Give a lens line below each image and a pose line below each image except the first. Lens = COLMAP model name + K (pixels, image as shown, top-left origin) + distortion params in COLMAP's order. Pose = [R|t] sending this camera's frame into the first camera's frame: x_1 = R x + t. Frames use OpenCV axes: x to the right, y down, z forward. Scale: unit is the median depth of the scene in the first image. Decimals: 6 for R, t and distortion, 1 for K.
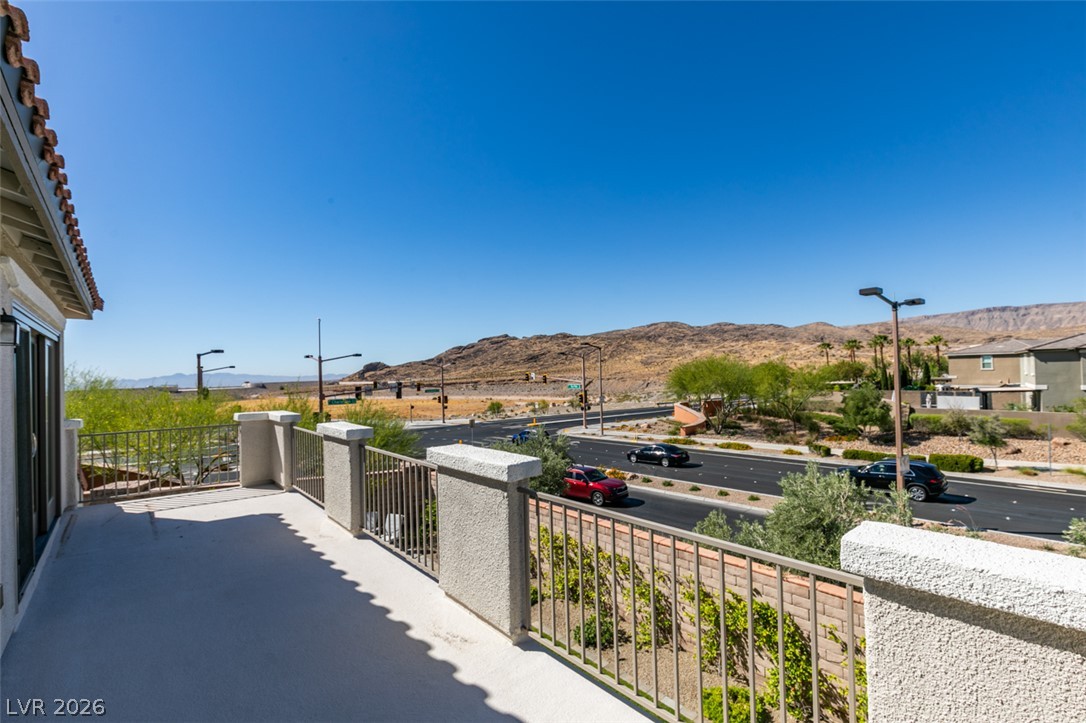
lens RADIAL K [[484.5, 0, 546.1], [0, 484.5, 361.1], [0, 0, 1]] dist [-0.002751, 0.000894]
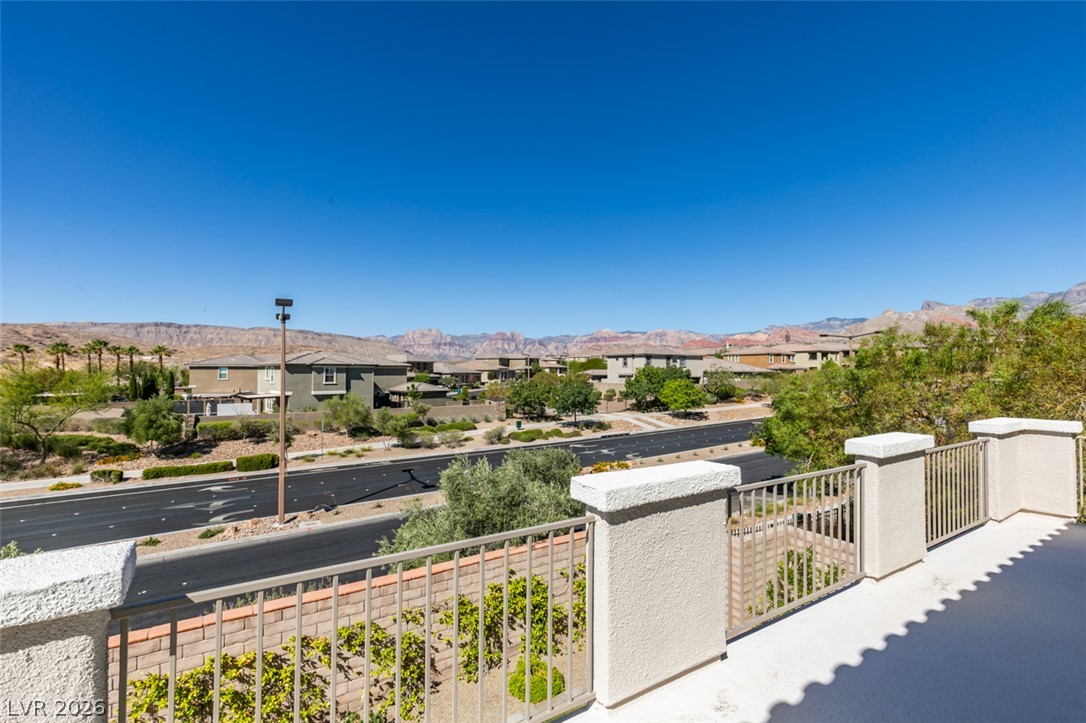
lens RADIAL K [[484.5, 0, 541.4], [0, 484.5, 365.6], [0, 0, 1]] dist [-0.002751, 0.000894]
pose [[0.155481, 0.034560, 0.987234, -0.135697], [-0.021796, 0.999265, -0.031548, 0.007422], [-0.987598, -0.016613, 0.156119, 0.156136]]
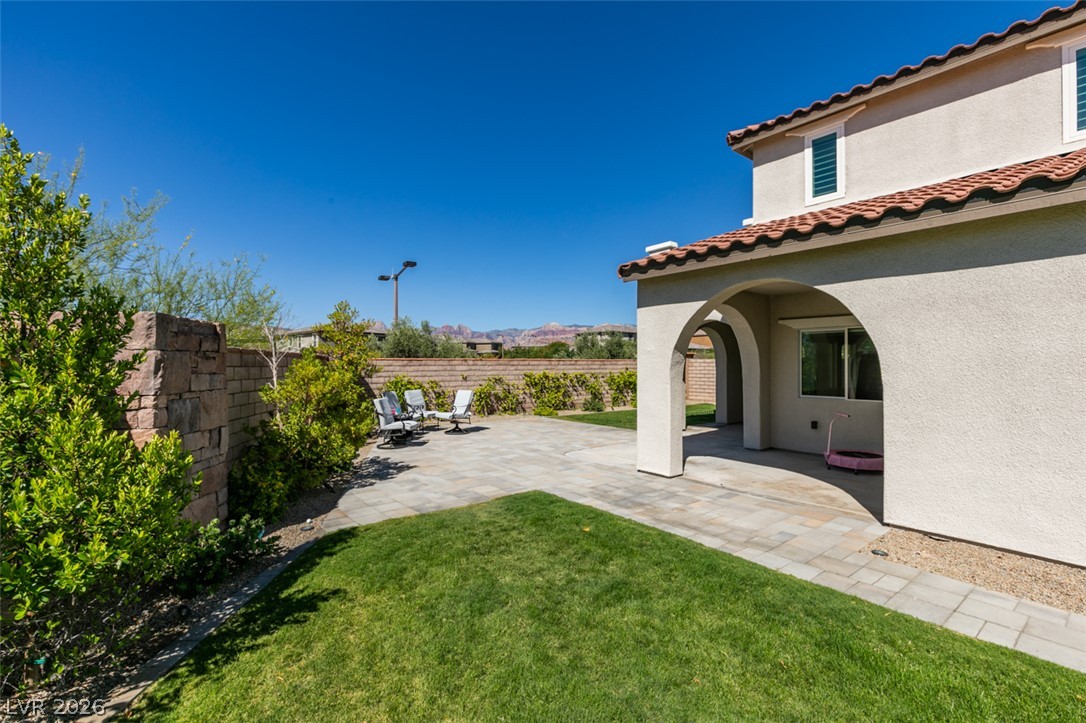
lens RADIAL K [[484.5, 0, 547.5], [0, 484.5, 356.8], [0, 0, 1]] dist [-0.002751, 0.000894]
pose [[0.035361, 0.039420, 0.998597, -0.427161], [-0.014206, 0.999141, -0.038938, 0.105277], [-0.999274, -0.012809, 0.035891, 0.268960]]
